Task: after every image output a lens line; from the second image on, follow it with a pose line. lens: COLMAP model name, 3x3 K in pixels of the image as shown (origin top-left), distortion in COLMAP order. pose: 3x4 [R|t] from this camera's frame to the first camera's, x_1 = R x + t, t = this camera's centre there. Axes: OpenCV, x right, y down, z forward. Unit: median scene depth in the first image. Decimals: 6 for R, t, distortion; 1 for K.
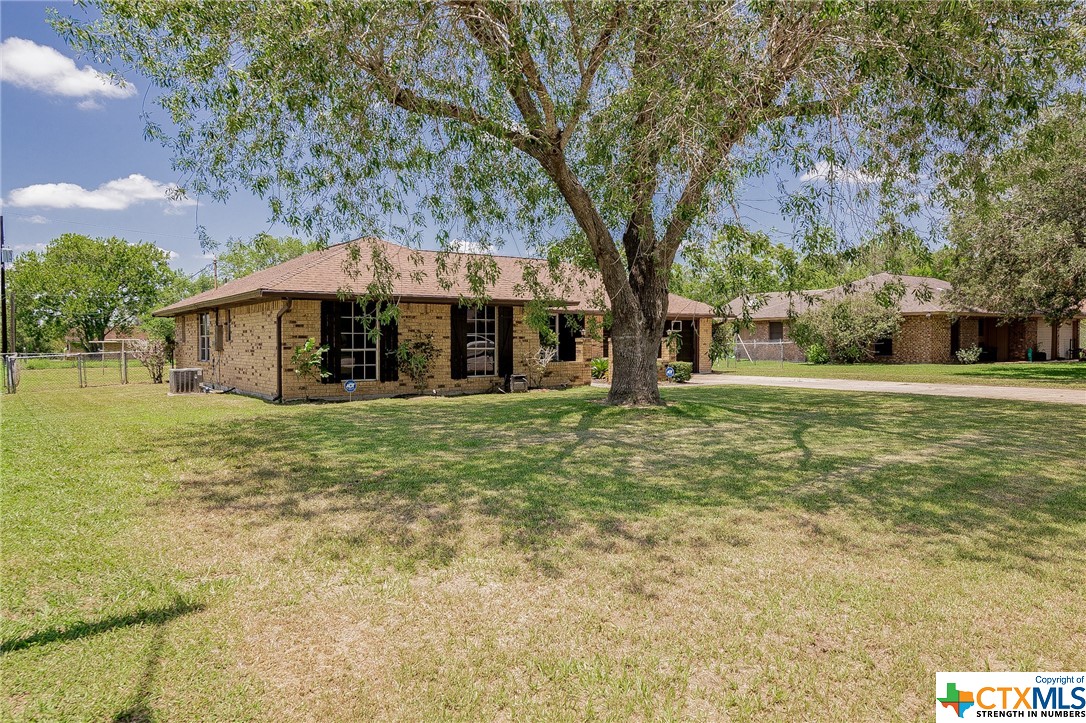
lens RADIAL K [[758.9, 0, 543.7], [0, 758.9, 359.4], [0, 0, 1]] dist [-0.000338, -0.000430]
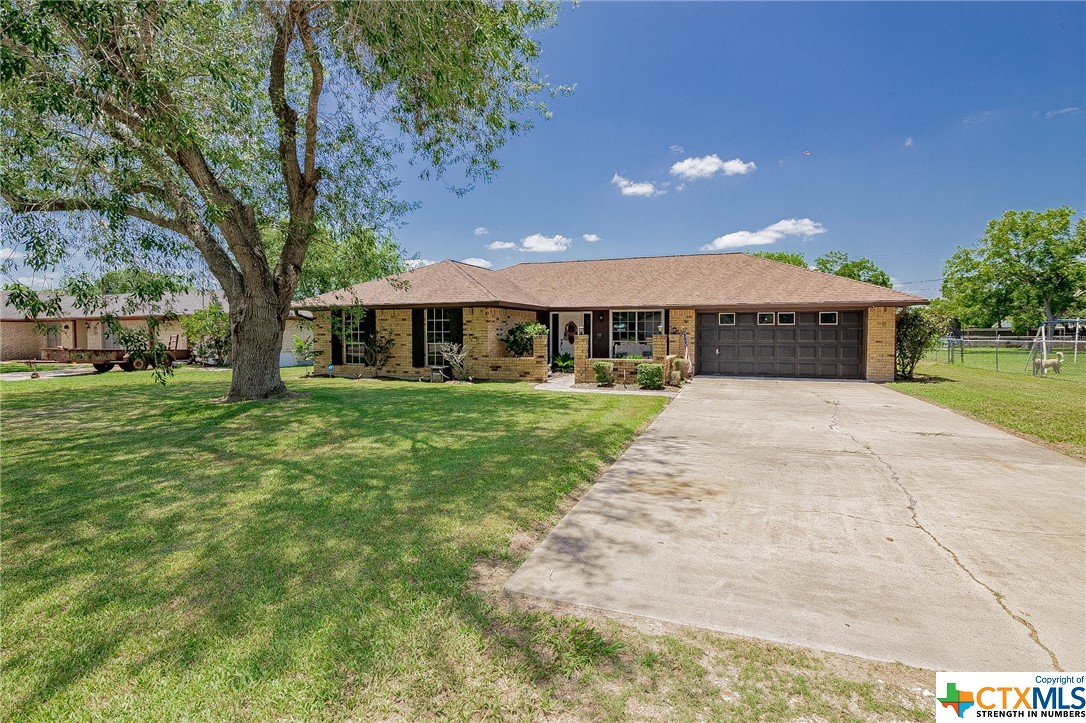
lens RADIAL K [[510.8, 0, 539.1], [0, 510.8, 338.6], [0, 0, 1]] dist [-0.023014, 0.001702]
pose [[0.547922, 0.015805, -0.836380, 0.712250], [-0.017937, 0.999814, 0.007142, -0.032121], [0.836337, 0.011089, 0.548104, 0.701046]]
